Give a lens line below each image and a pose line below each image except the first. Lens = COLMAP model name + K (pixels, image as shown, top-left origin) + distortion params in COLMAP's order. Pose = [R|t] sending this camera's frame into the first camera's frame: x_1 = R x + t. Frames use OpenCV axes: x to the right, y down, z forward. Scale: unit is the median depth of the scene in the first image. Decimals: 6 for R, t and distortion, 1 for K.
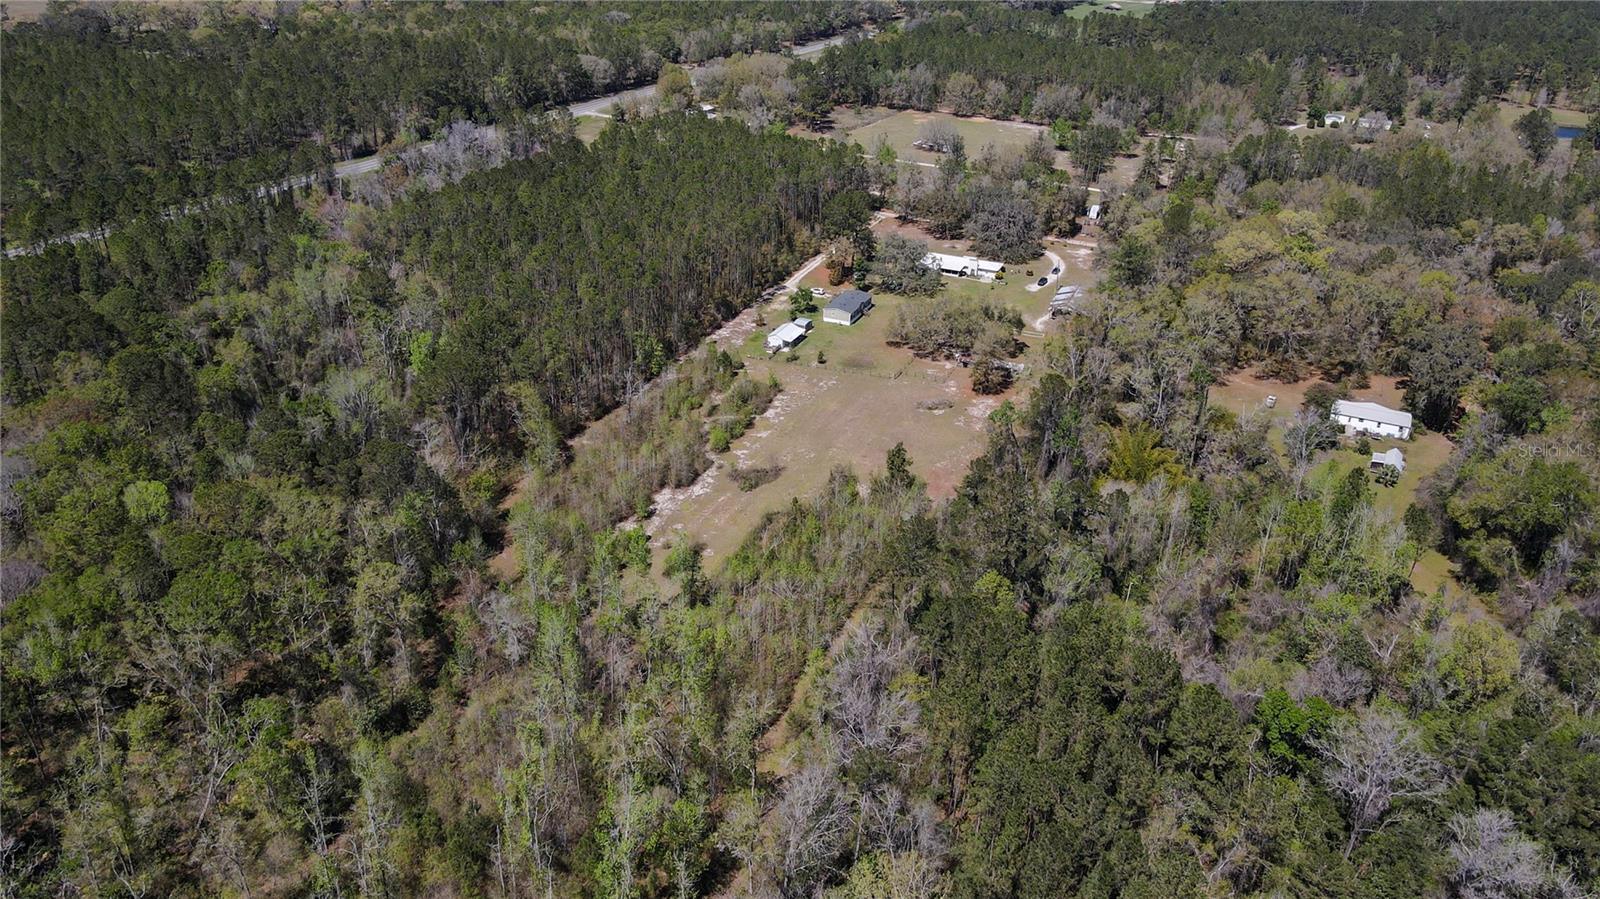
lens RADIAL K [[1165.0, 0, 798.2], [0, 1165.0, 447.6], [0, 0, 1]] dist [0.002471, 0.031695]
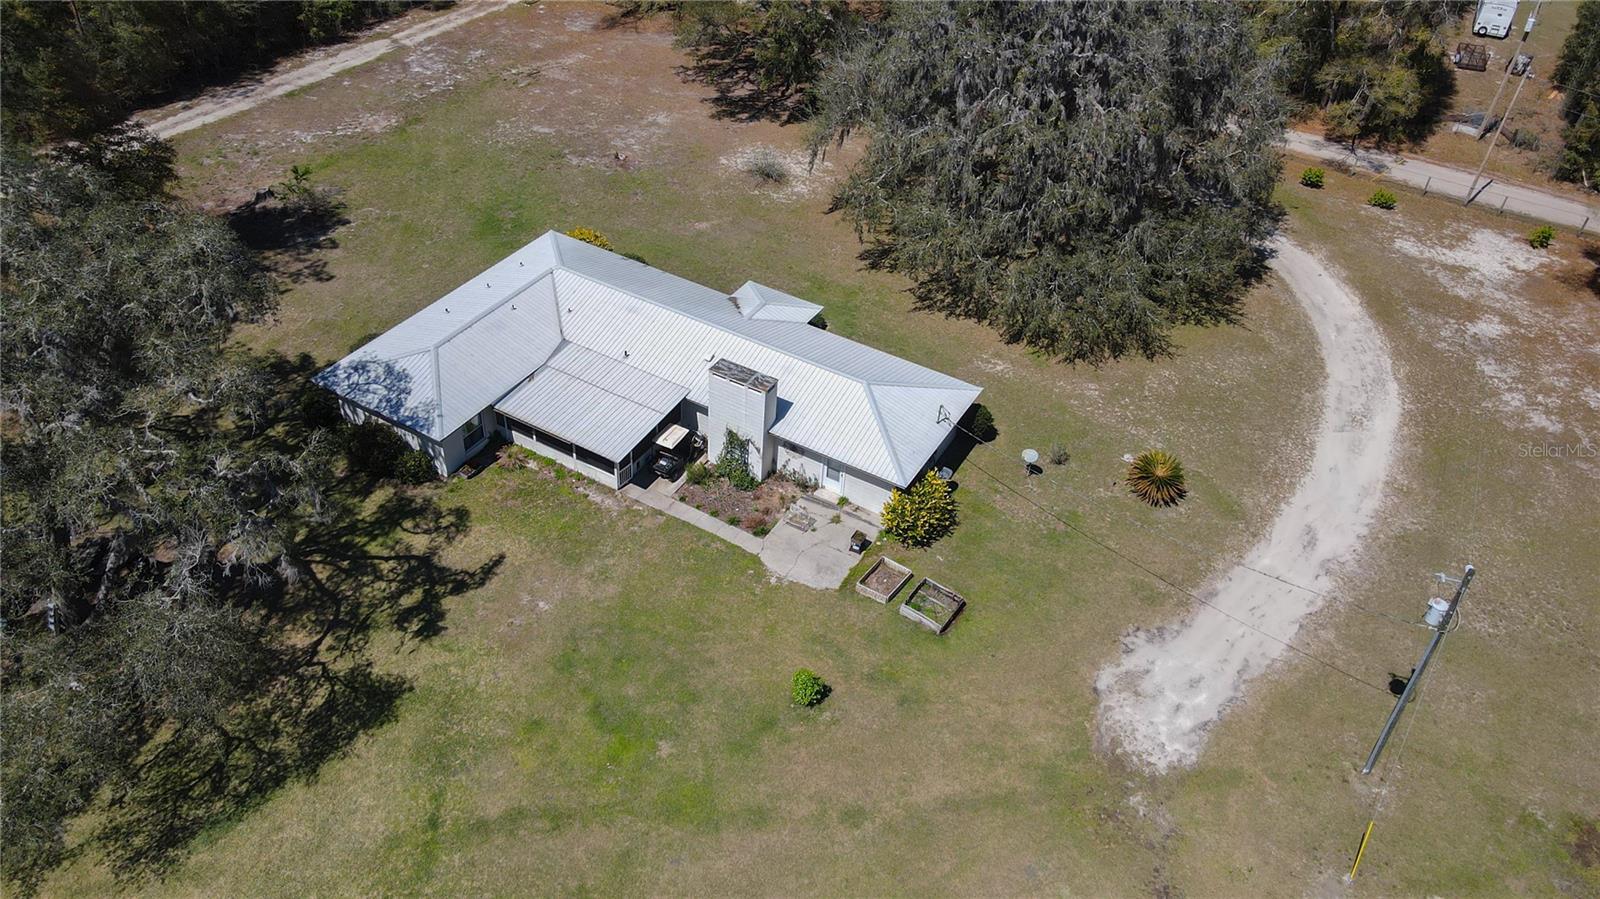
lens RADIAL K [[1165.0, 0, 794.5], [0, 1165.0, 446.7], [0, 0, 1]] dist [0.002471, 0.031695]
pose [[0.991440, 0.098847, -0.085295, 0.173867], [-0.078963, 0.974248, 0.211201, -0.187329], [0.103975, -0.202658, 0.973714, 0.895936]]
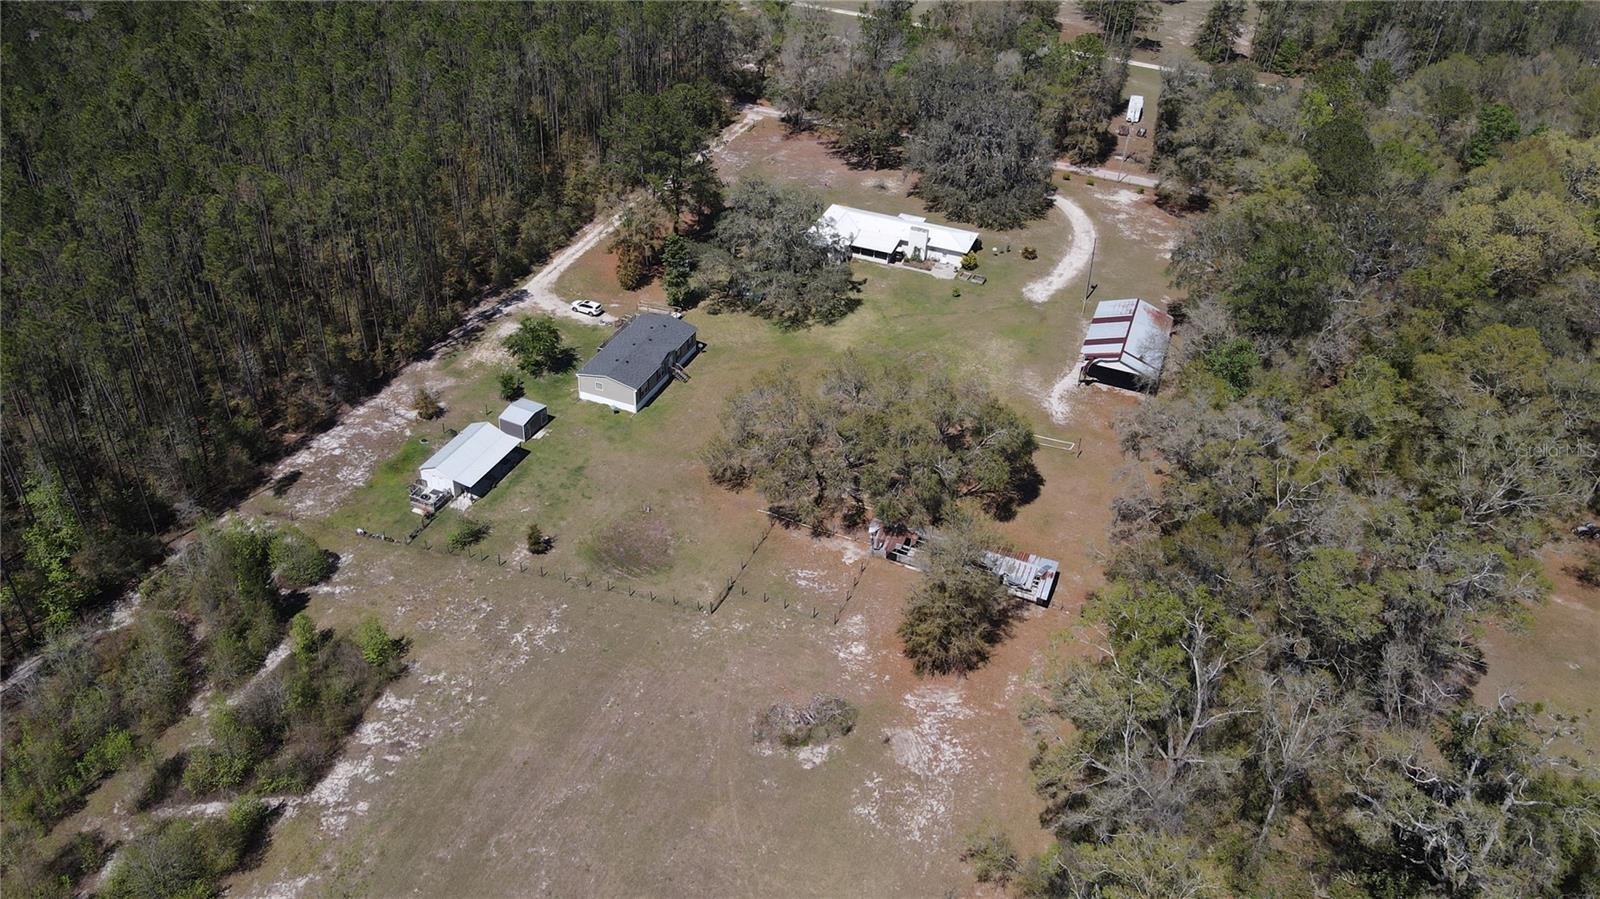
lens RADIAL K [[1165.0, 0, 792.5], [0, 1165.0, 440.1], [0, 0, 1]] dist [0.002471, 0.031695]
pose [[0.999199, -0.002779, 0.039909, 0.079178], [-0.002444, 0.991478, 0.130254, -0.140795], [-0.039931, -0.130247, 0.990677, 0.515679]]
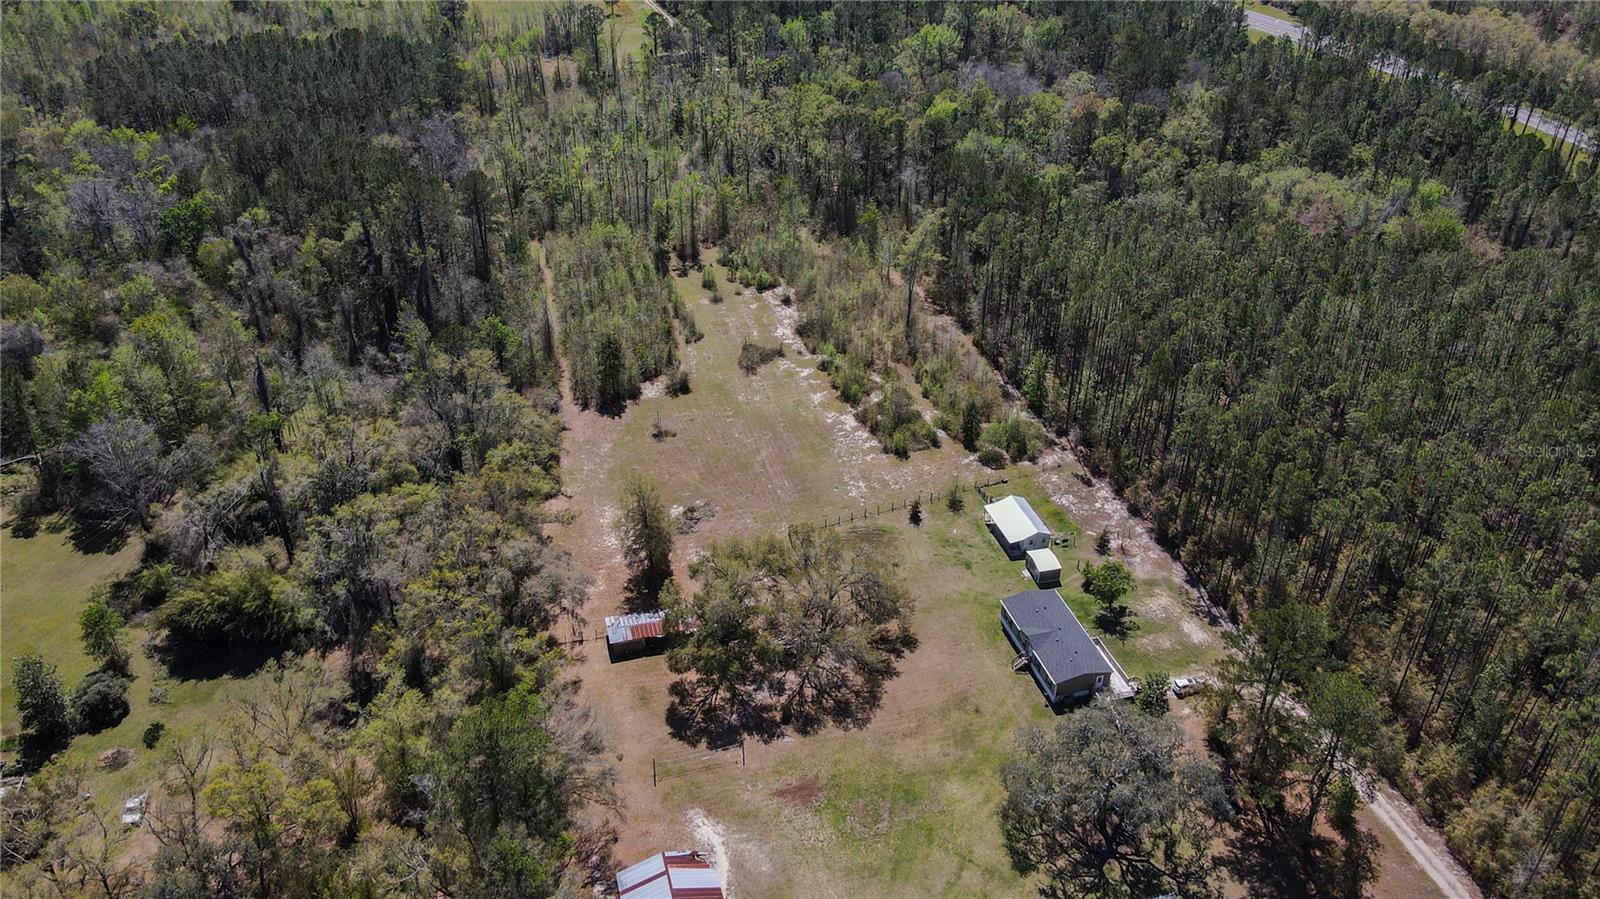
lens RADIAL K [[1165.0, 0, 794.8], [0, 1165.0, 451.9], [0, 0, 1]] dist [0.002471, 0.031695]
pose [[-0.770446, 0.319102, -0.551895, 0.341122], [-0.316309, 0.560288, 0.765523, -0.466802], [0.553500, 0.764363, -0.330737, 0.981460]]
